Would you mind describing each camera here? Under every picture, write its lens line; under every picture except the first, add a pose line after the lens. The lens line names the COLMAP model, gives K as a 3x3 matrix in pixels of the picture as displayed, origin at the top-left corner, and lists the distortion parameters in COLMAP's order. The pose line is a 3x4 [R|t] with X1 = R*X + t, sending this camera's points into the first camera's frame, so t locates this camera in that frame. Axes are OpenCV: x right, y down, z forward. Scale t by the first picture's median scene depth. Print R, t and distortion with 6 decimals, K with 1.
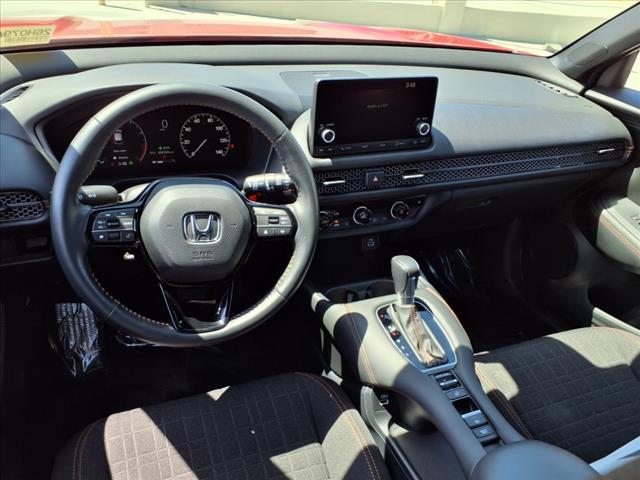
lens RADIAL K [[510.1, 0, 320.0], [0, 510.1, 240.0], [0, 0, 1]] dist [-0.005234, -0.002388]
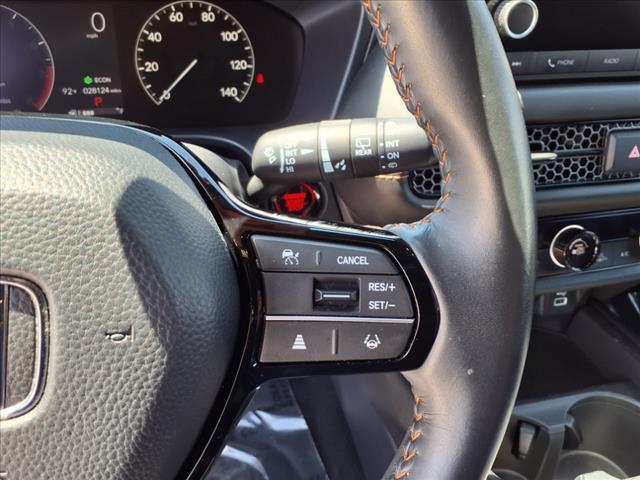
lens RADIAL K [[510.1, 0, 320.0], [0, 510.1, 240.0], [0, 0, 1]] dist [-0.005234, -0.002388]
pose [[0.984351, 0.024170, -0.174556, -0.046187], [-0.025876, 0.999637, -0.007506, -0.049280], [0.174311, 0.011905, 0.984619, 0.616942]]
